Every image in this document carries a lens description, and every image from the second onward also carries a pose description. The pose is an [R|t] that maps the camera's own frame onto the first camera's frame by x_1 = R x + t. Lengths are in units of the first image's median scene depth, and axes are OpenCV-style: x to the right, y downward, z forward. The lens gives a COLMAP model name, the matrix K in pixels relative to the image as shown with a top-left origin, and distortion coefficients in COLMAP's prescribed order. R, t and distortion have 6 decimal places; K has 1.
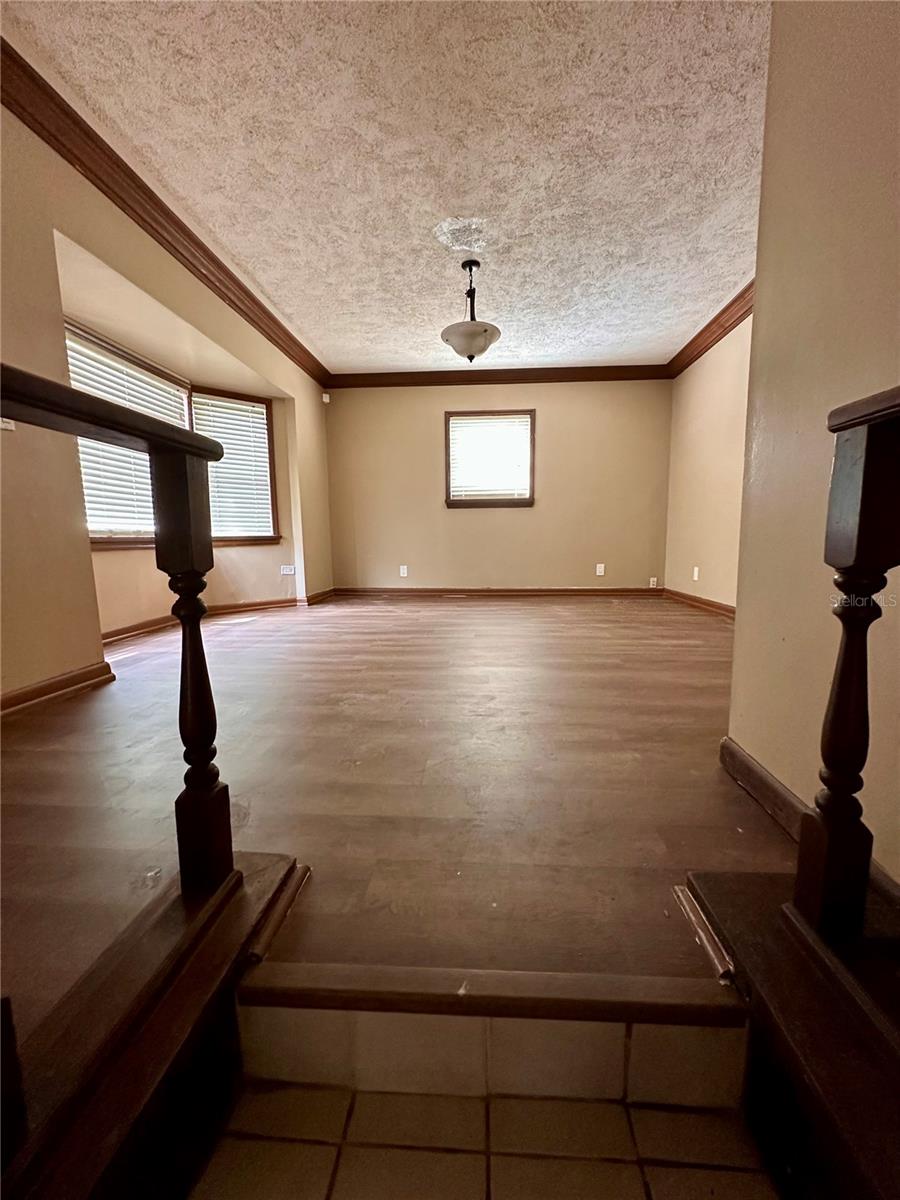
lens RADIAL K [[479.1, 0, 448.8], [0, 479.1, 599.3], [0, 0, 1]] dist [-0.001753, 0.000413]
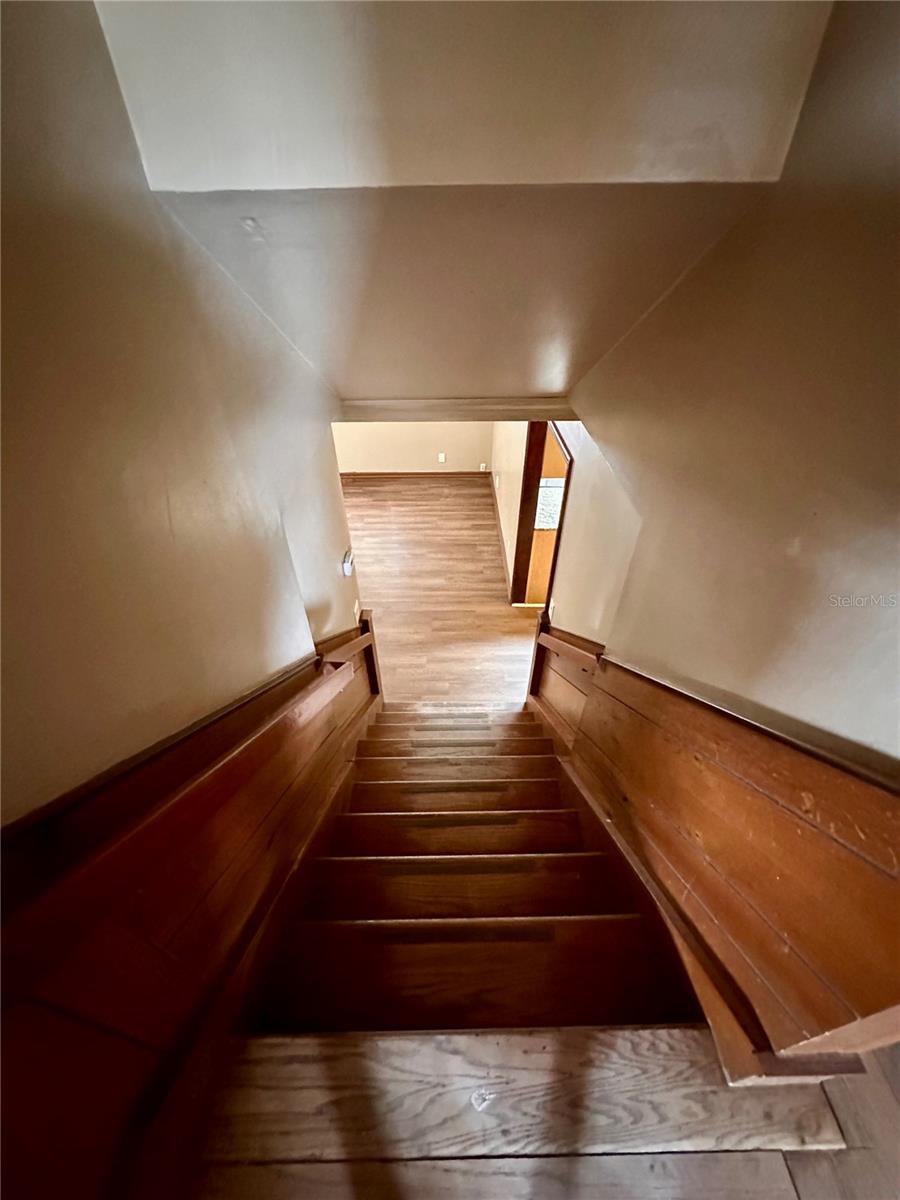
lens RADIAL K [[479.1, 0, 450.7], [0, 479.1, 602.0], [0, 0, 1]] dist [-0.001753, 0.000413]
pose [[0.996012, -0.055769, 0.069635, 0.263429], [0.009037, 0.839587, 0.543150, -0.487274], [-0.088755, -0.540355, 0.836743, -0.295723]]
